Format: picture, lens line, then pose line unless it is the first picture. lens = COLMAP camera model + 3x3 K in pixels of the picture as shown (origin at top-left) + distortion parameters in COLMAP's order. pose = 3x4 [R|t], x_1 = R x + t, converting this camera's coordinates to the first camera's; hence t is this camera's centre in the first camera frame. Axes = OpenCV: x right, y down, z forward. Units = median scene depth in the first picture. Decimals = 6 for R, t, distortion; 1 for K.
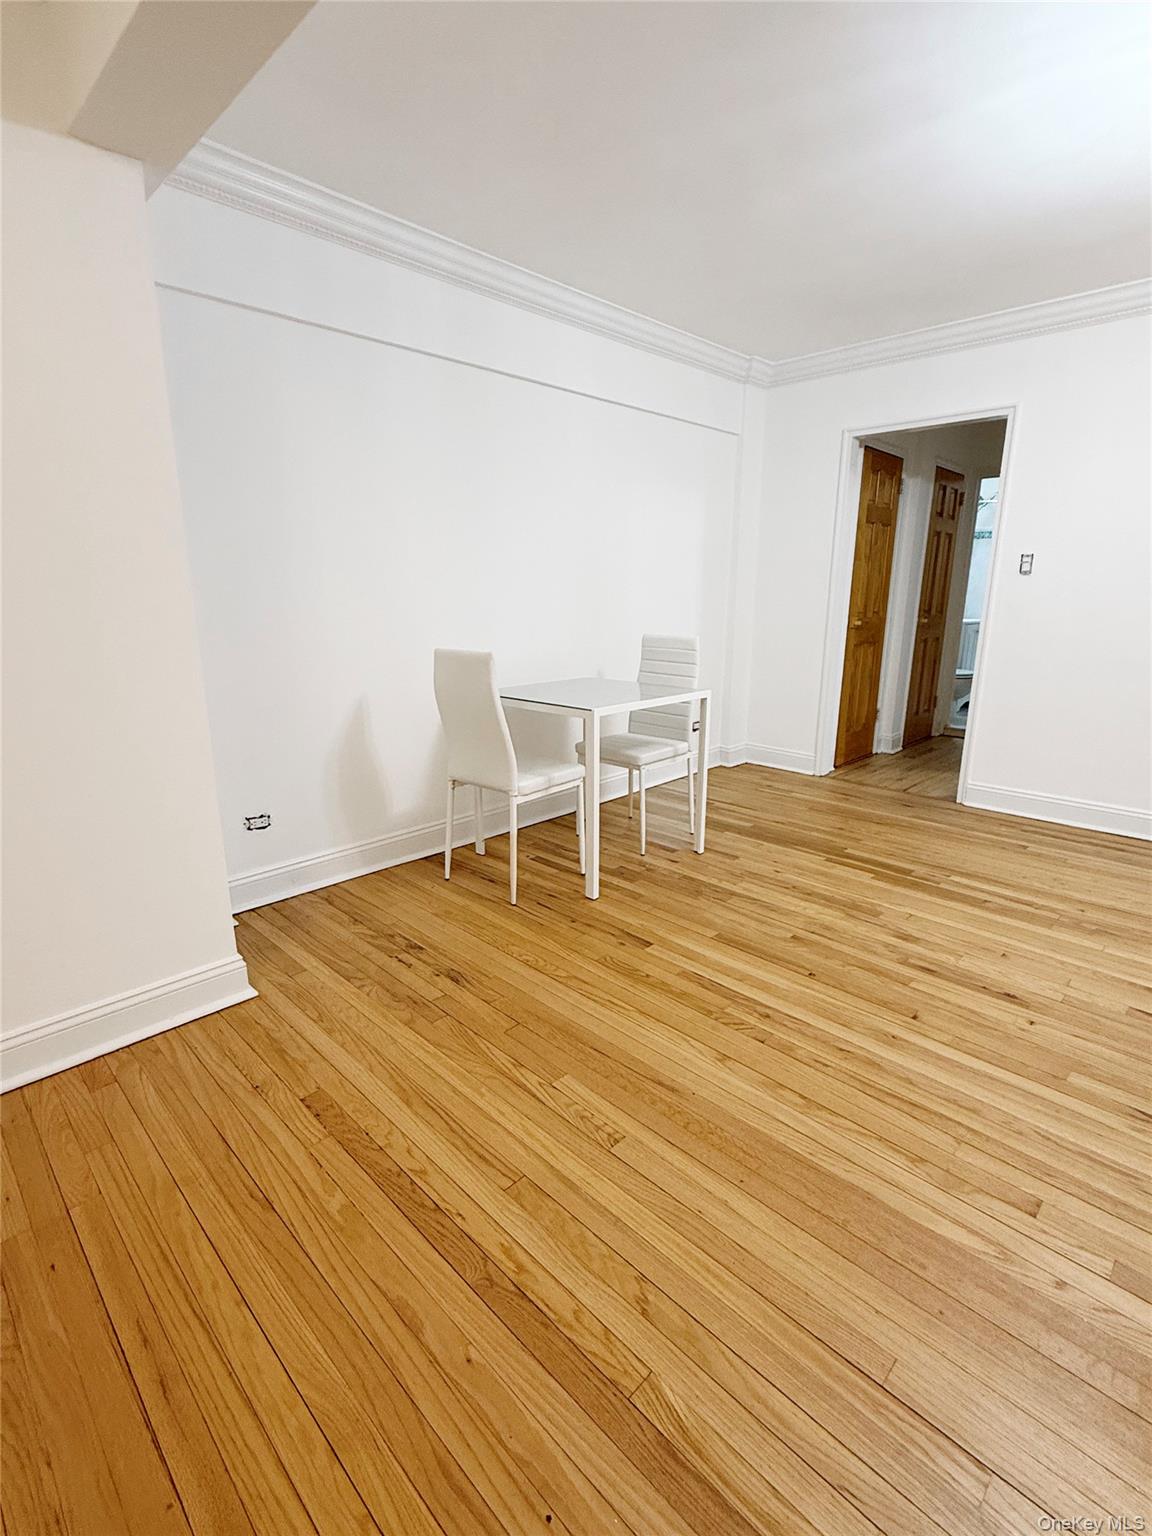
lens RADIAL K [[723.8, 0, 576.0], [0, 723.8, 768.0], [0, 0, 1]] dist [0.001443, -0.000021]
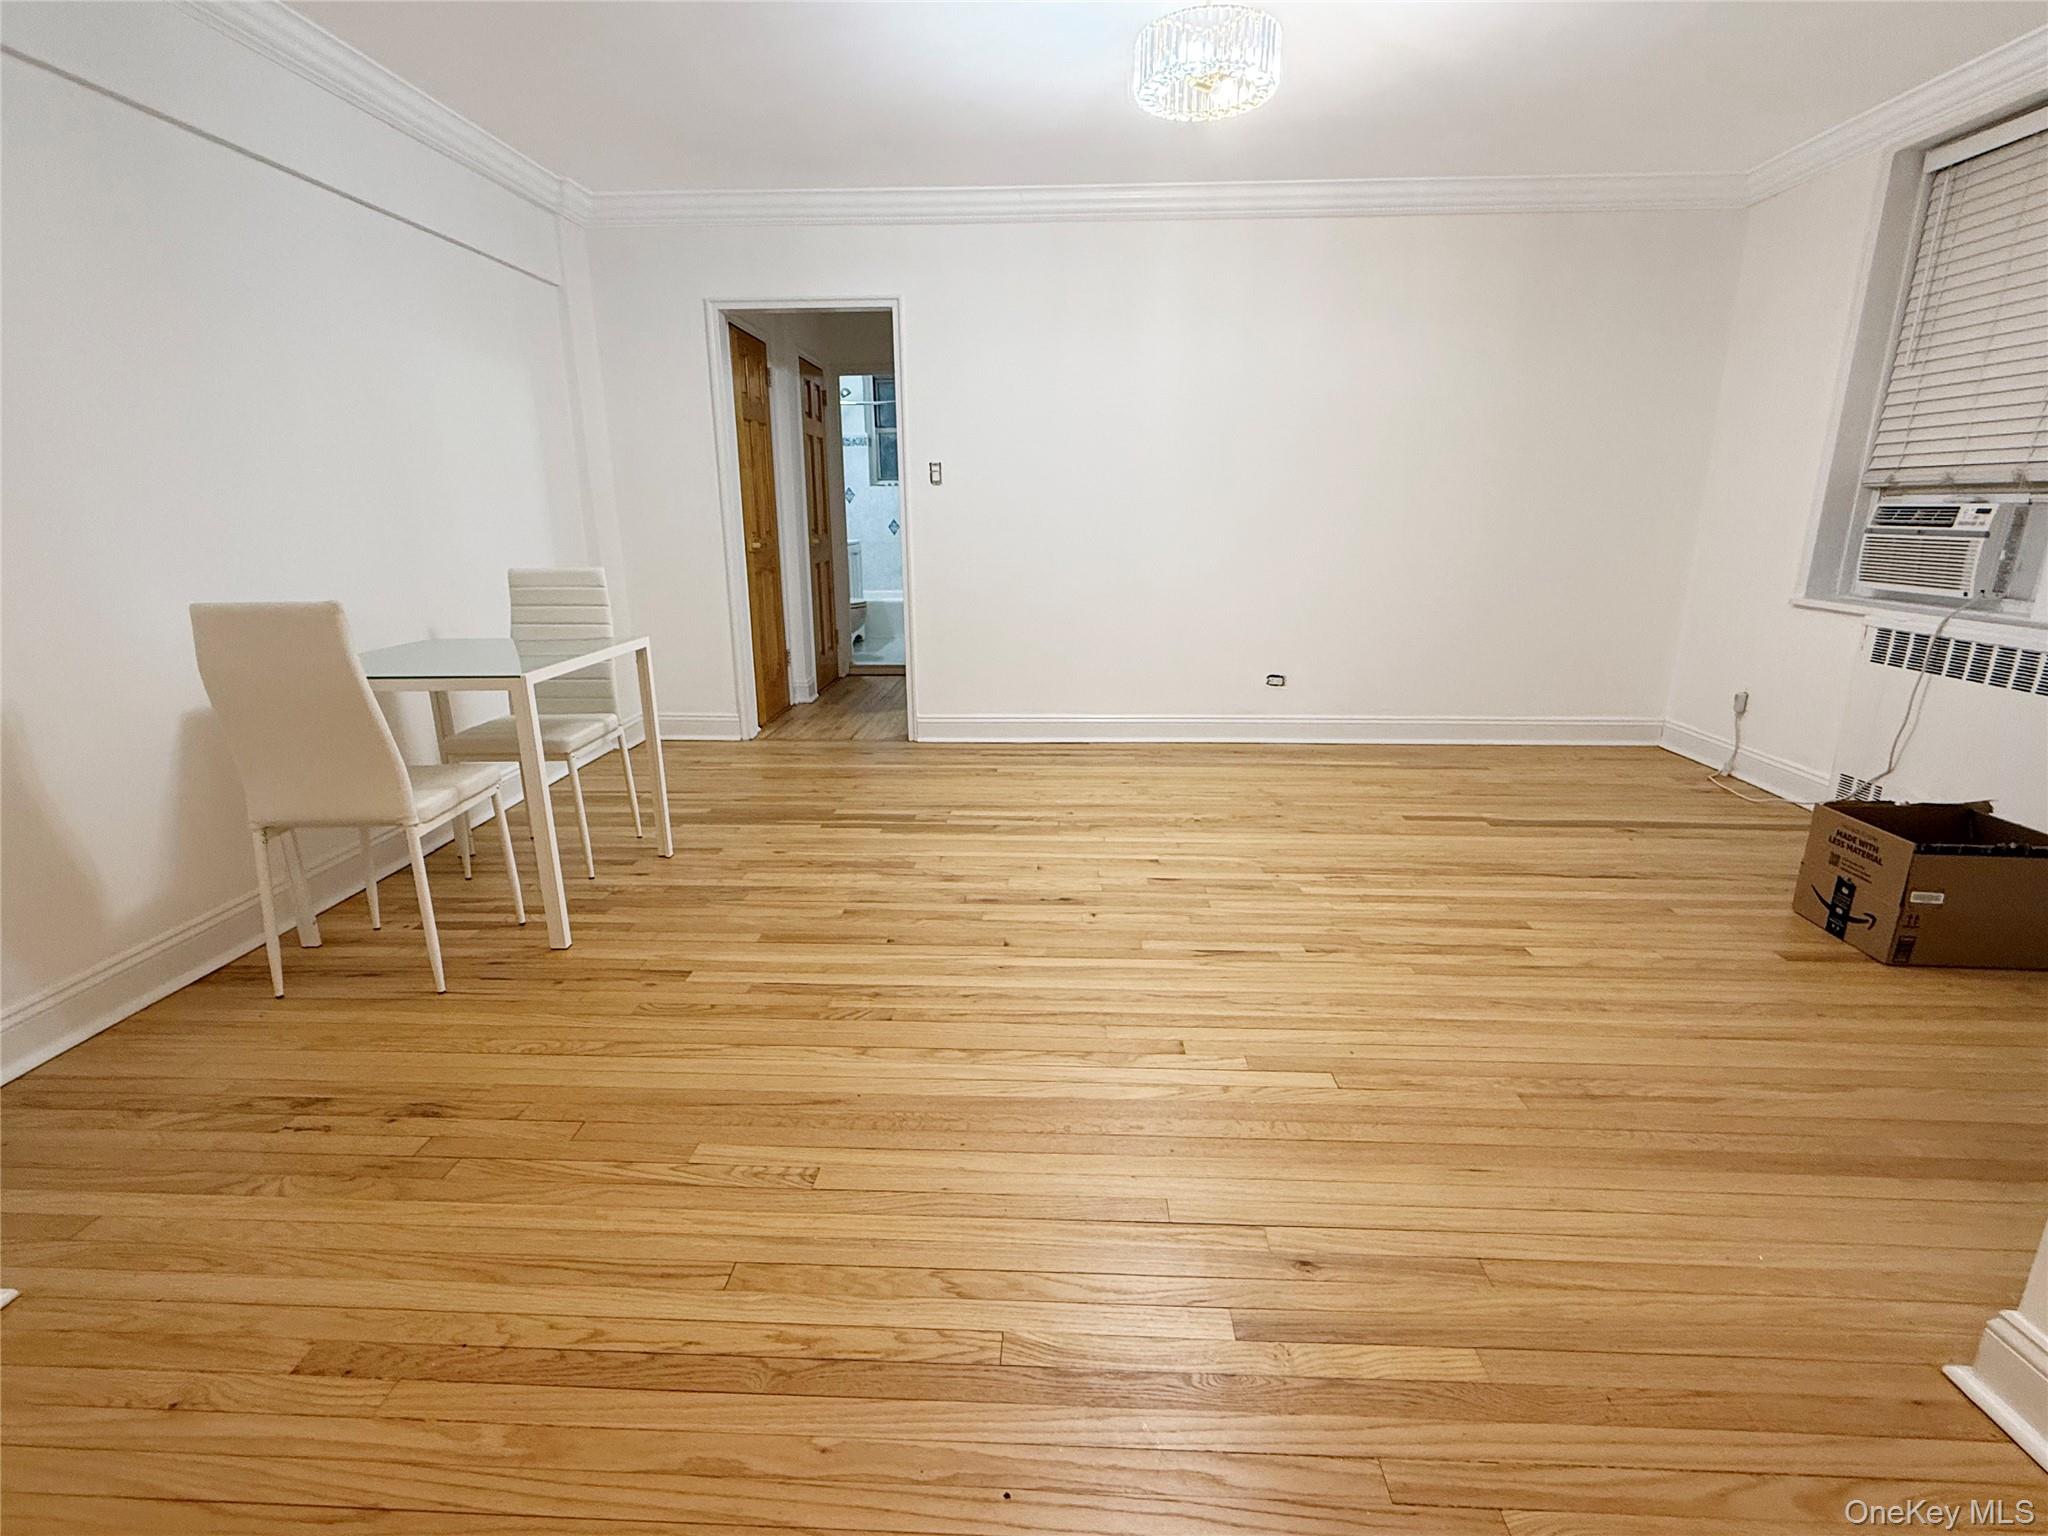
lens RADIAL K [[965.0, 0, 1024.0], [0, 965.0, 768.0], [0, 0, 1]] dist [0.001443, -0.000021]
pose [[0.741652, -0.182726, 0.645418, -0.230877], [0.170899, 0.981903, 0.081609, 0.012086], [-0.648649, 0.049776, 0.759458, 0.003776]]
